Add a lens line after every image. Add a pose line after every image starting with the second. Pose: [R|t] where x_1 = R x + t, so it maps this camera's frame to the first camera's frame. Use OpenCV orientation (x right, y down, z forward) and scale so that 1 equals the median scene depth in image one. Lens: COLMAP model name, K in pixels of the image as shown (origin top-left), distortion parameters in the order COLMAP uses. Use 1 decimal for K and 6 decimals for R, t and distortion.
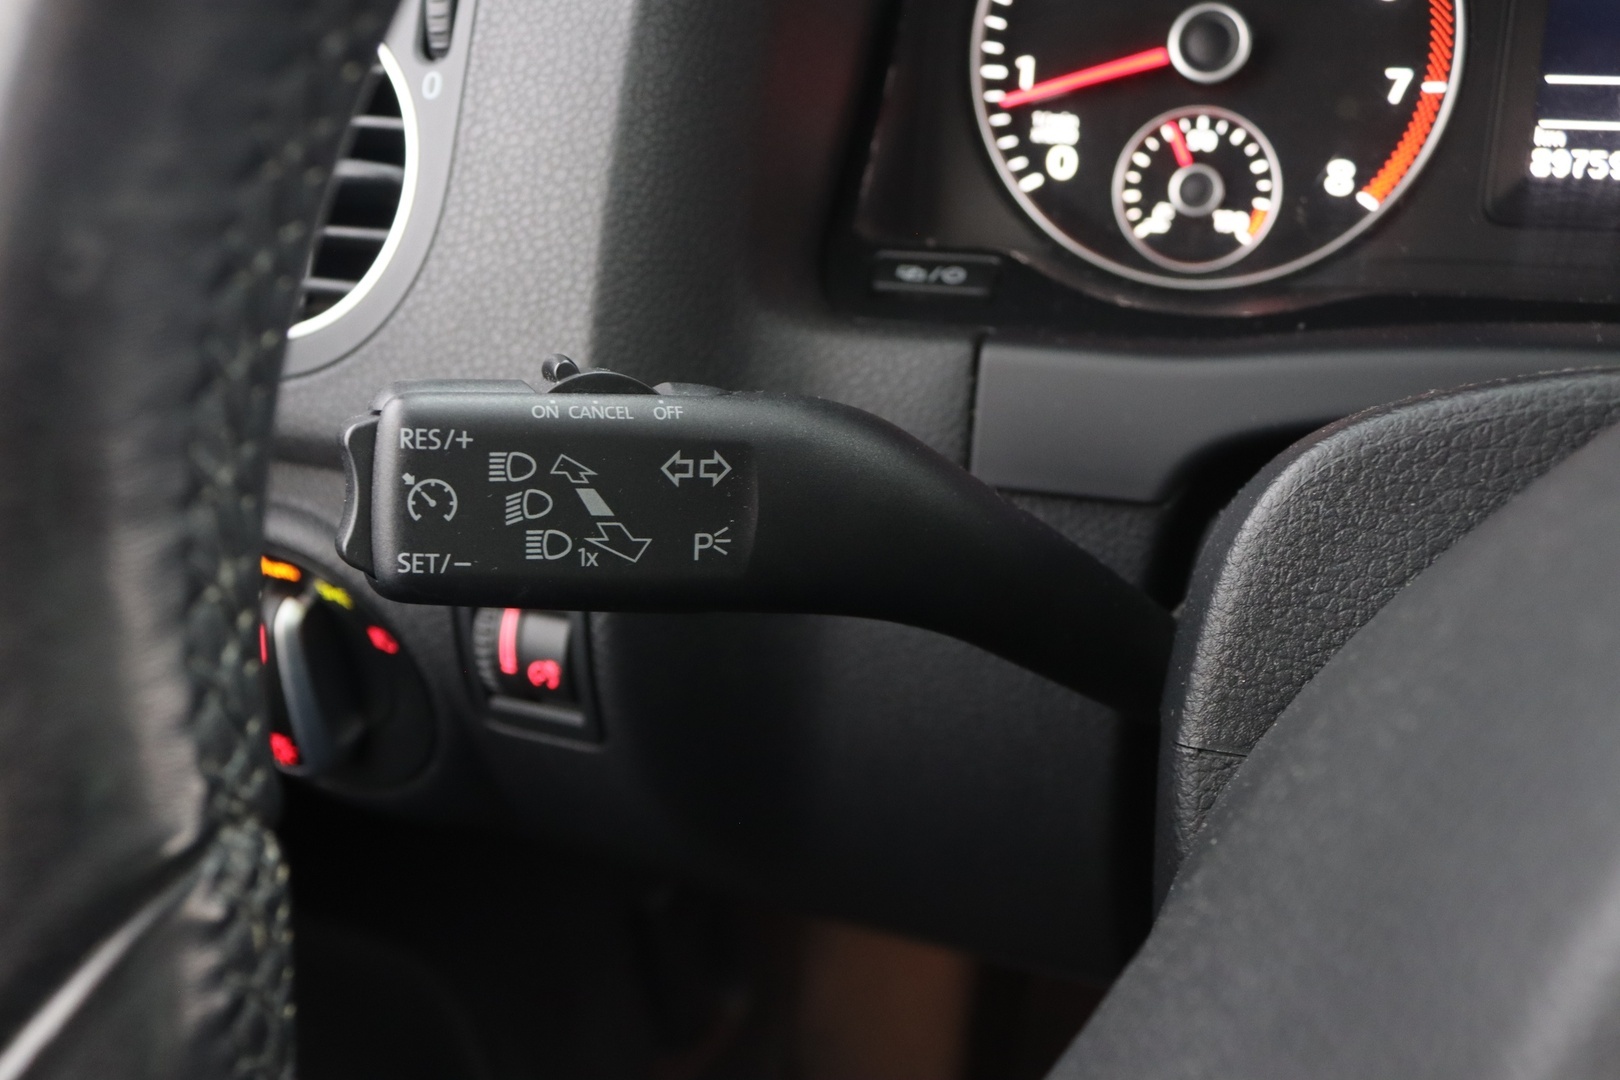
lens RADIAL K [[1637.4, 0, 797.6], [0, 1637.4, 537.6], [0, 0, 1]] dist [-0.087450, 0.000000]
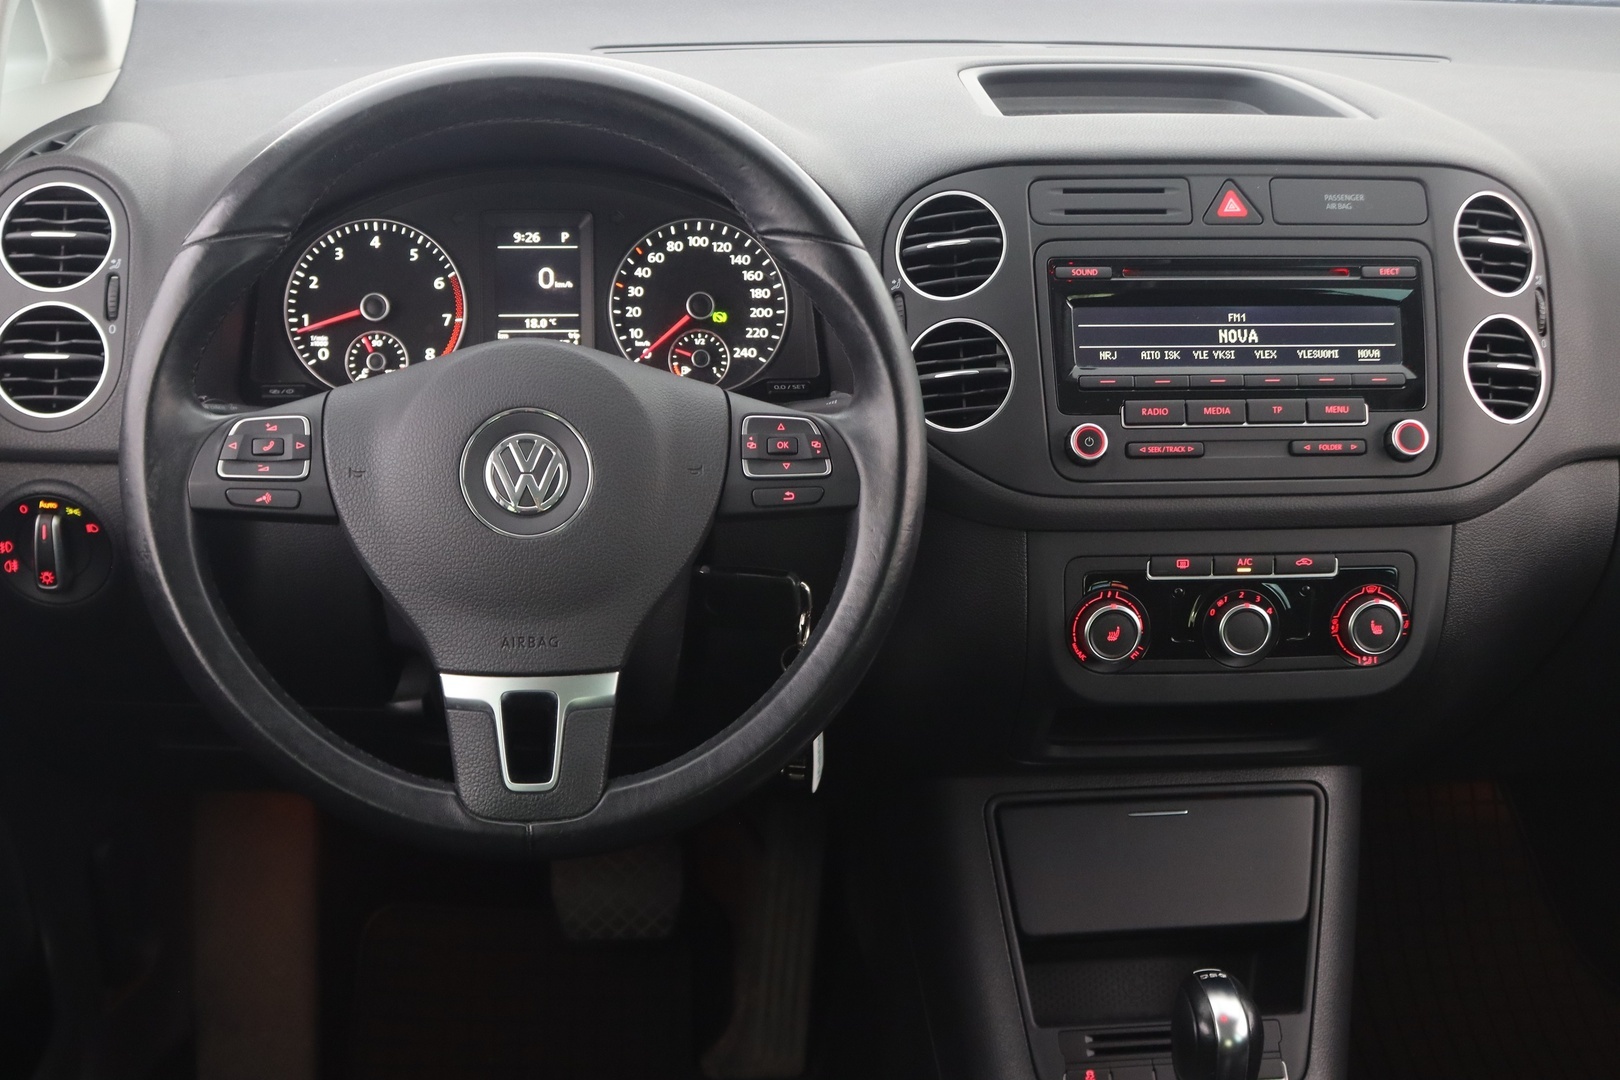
lens RADIAL K [[2065.6, 0, 804.5], [0, 2065.6, 587.1], [0, 0, 1]] dist [-0.037443, 0.000000]
pose [[0.917655, -0.073226, 0.390573, -0.443597], [0.129963, 0.984127, -0.120842, 0.631479], [-0.375525, 0.161651, 0.912606, -2.223251]]
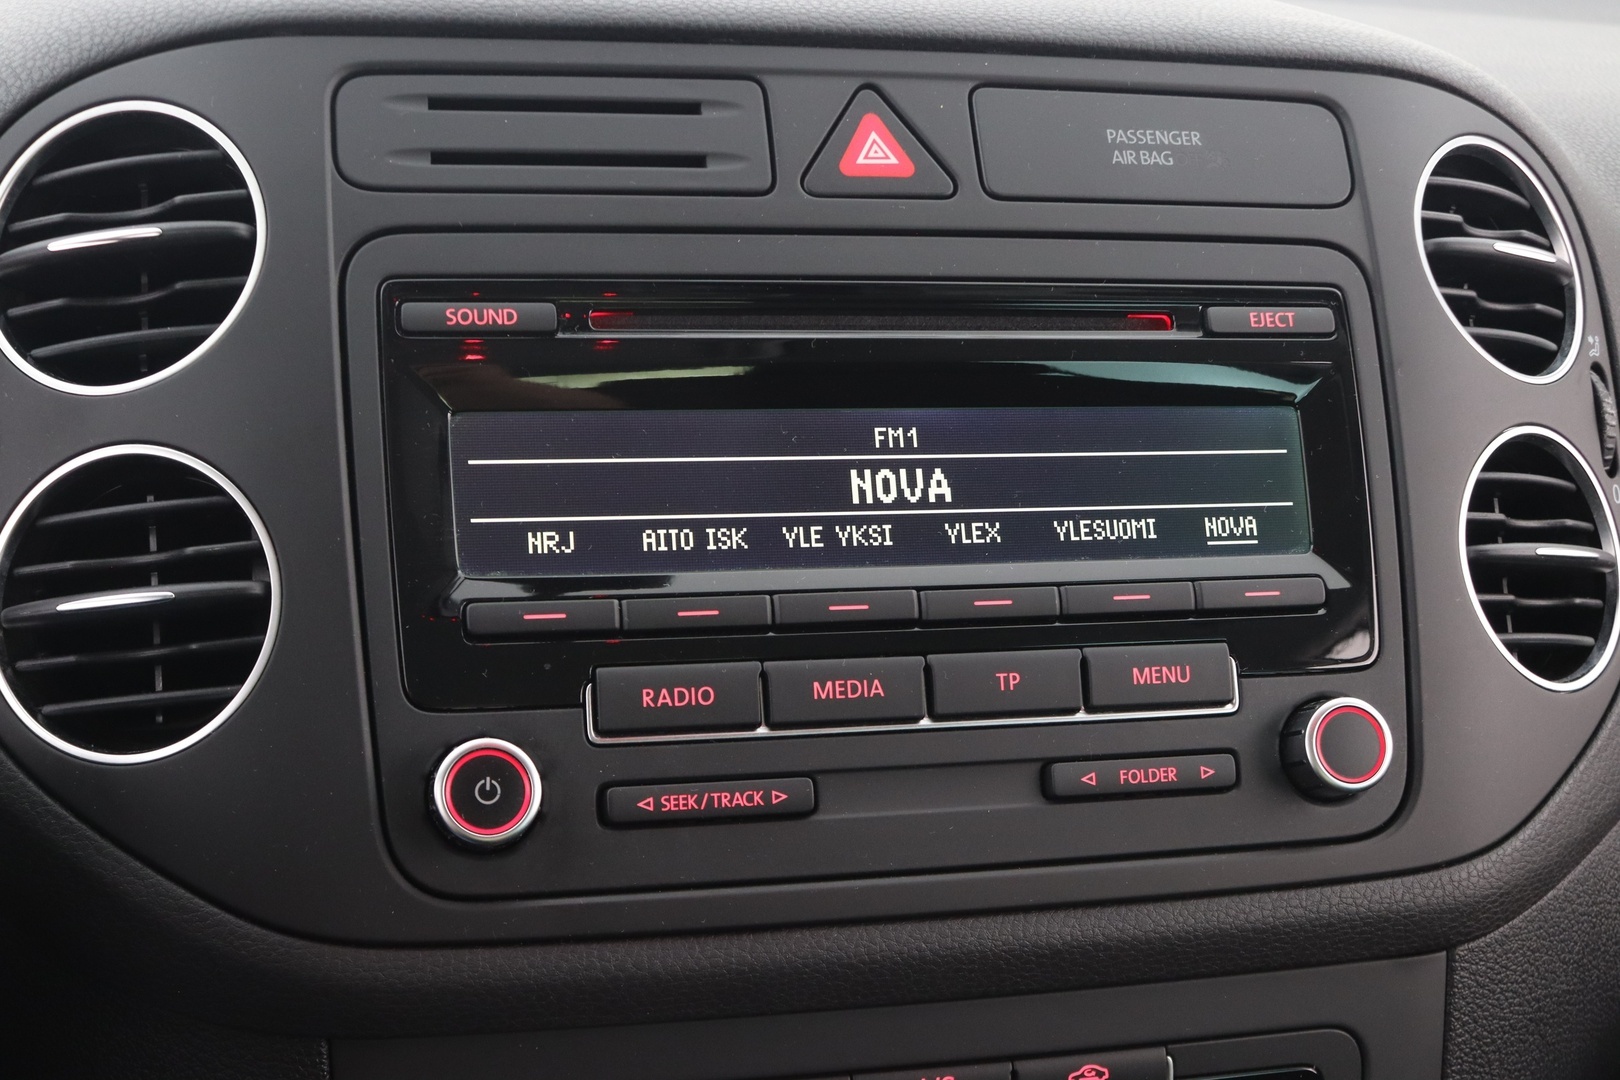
lens RADIAL K [[2065.6, 0, 790.7], [0, 2065.6, 575.4], [0, 0, 1]] dist [-0.037443, 0.000000]
pose [[0.852422, -0.057715, 0.519659, 0.689230], [0.170333, 0.970323, -0.171638, 0.224070], [-0.494331, 0.234823, 0.836956, -0.691229]]
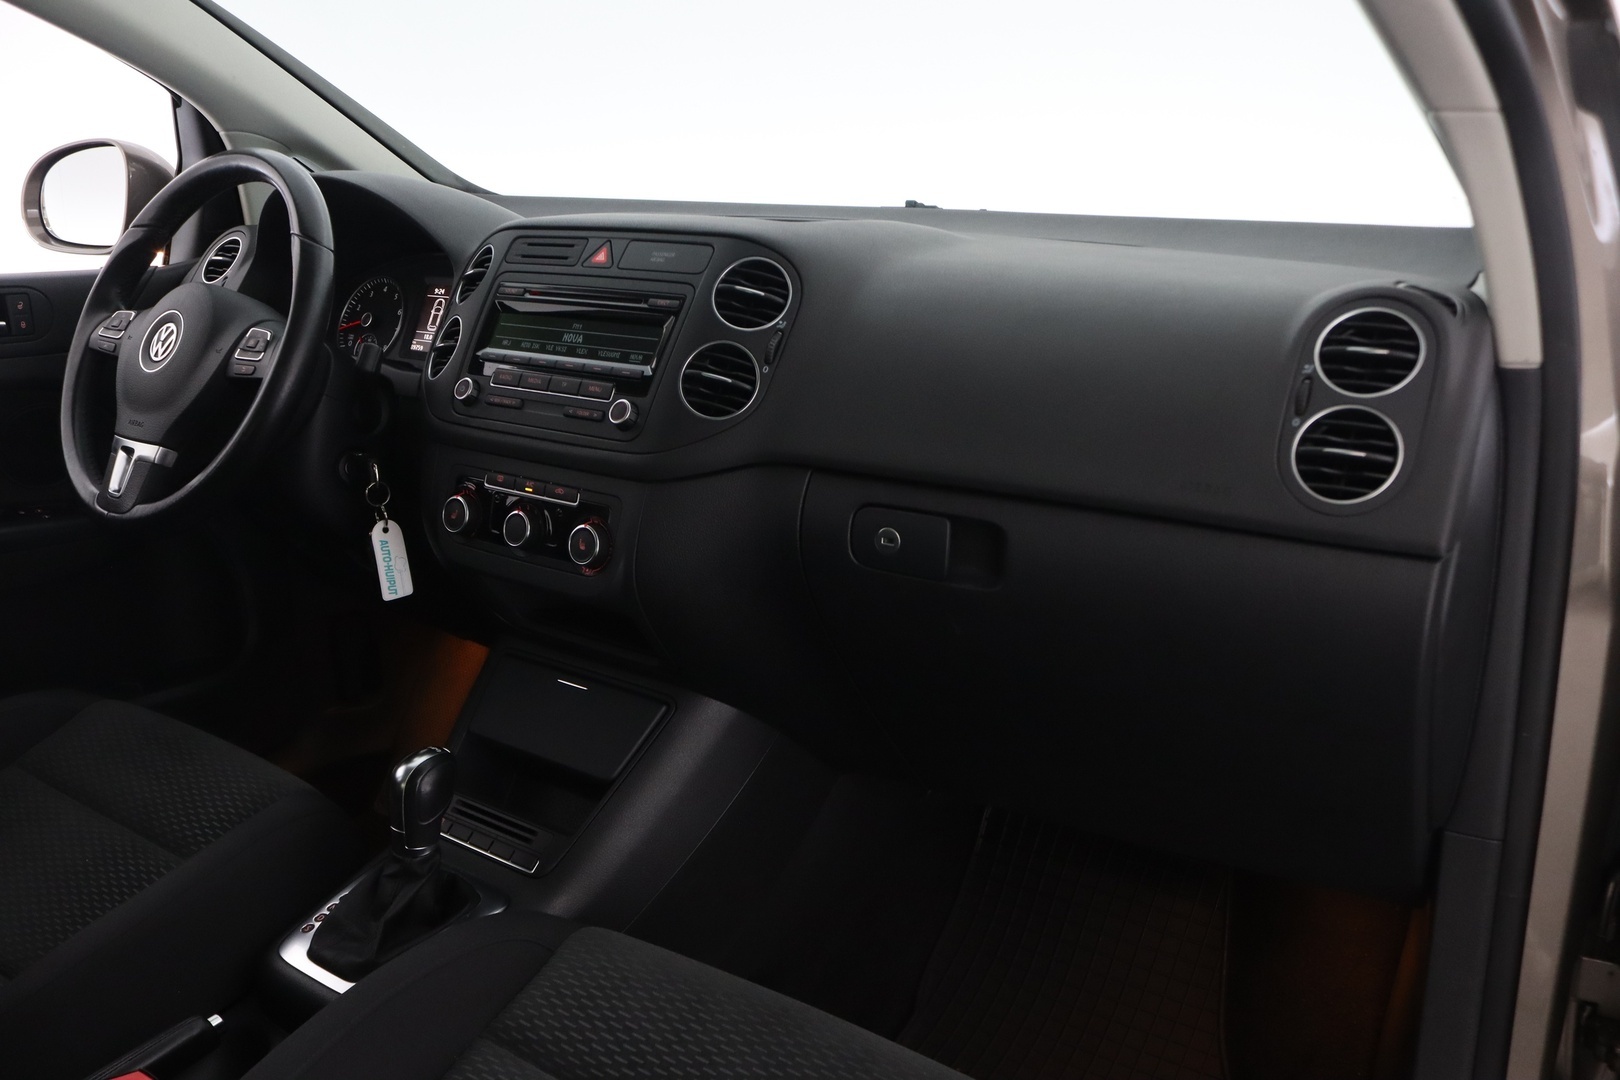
lens RADIAL K [[1343.0, 0, 802.9], [0, 1343.0, 556.7], [0, 0, 1]] dist [-0.118897, 0.003946]
pose [[0.942090, 0.173407, -0.287047, 2.713964], [-0.247635, 0.936906, -0.246748, 1.017902], [0.226148, 0.303542, 0.925591, -2.180209]]
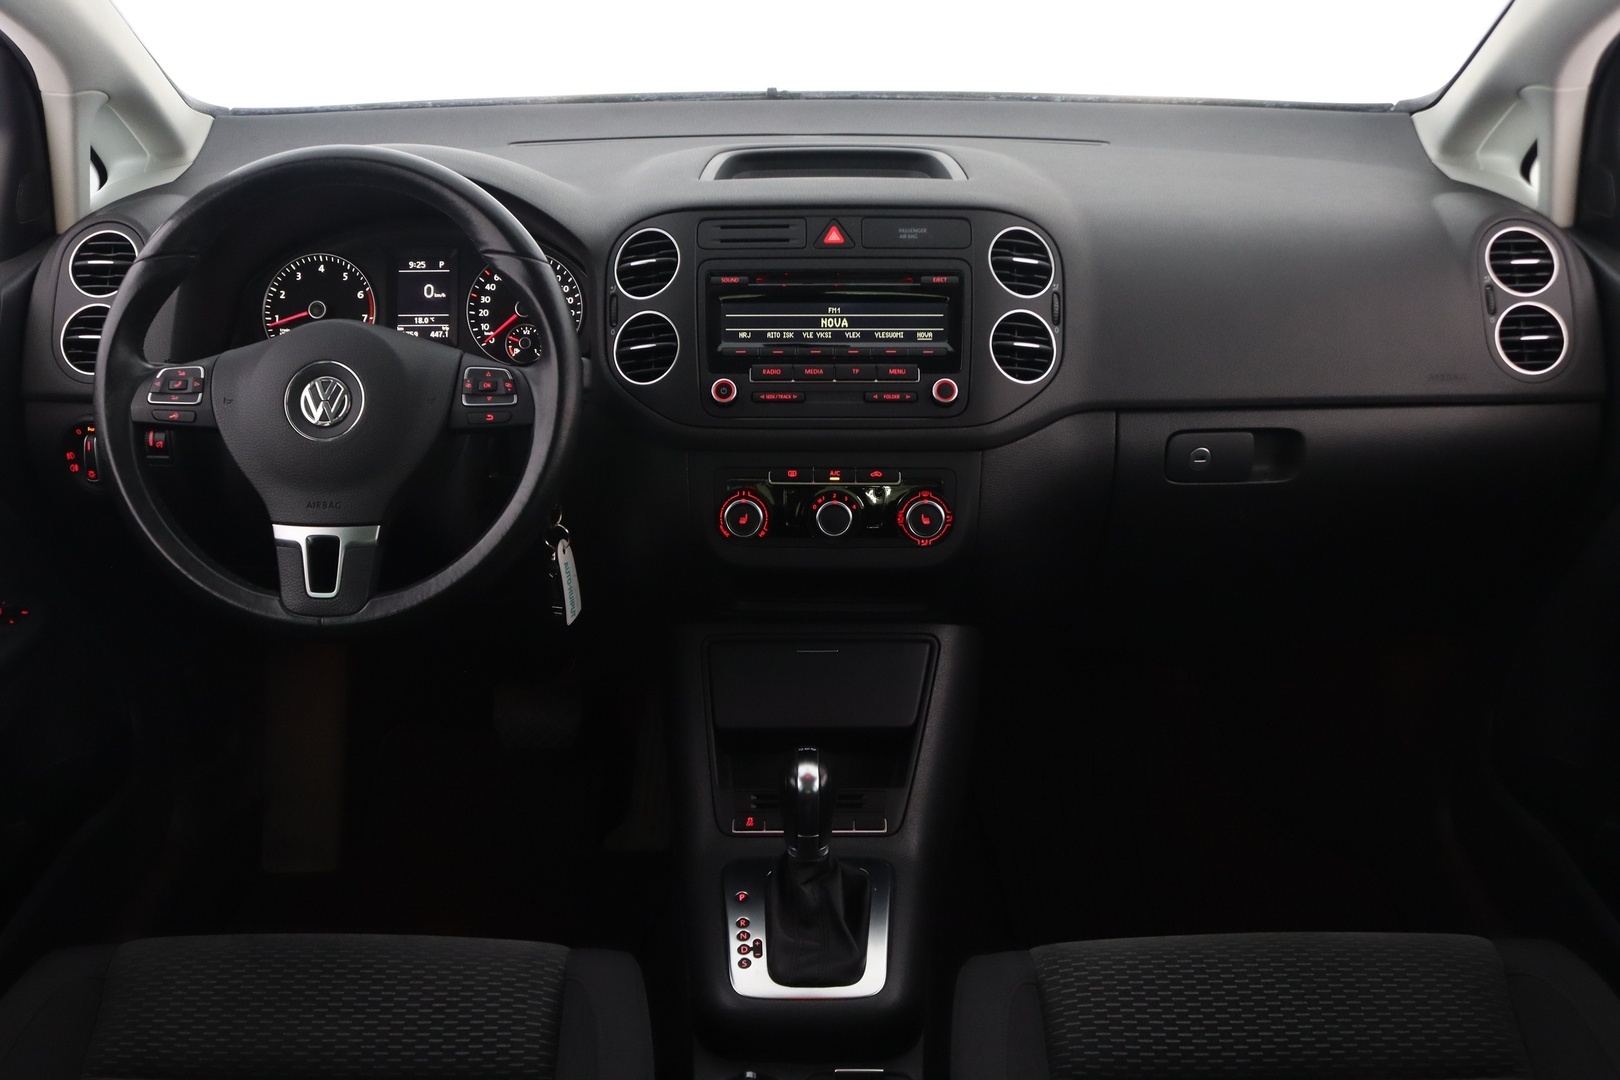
lens RADIAL K [[1637.4, 0, 790.3], [0, 1637.4, 587.5], [0, 0, 1]] dist [-0.087450, 0.000000]
pose [[0.962138, -0.053489, 0.267262, 0.260894], [0.091665, 0.986939, -0.132469, 1.025699], [-0.256686, 0.151952, 0.954475, -3.072262]]
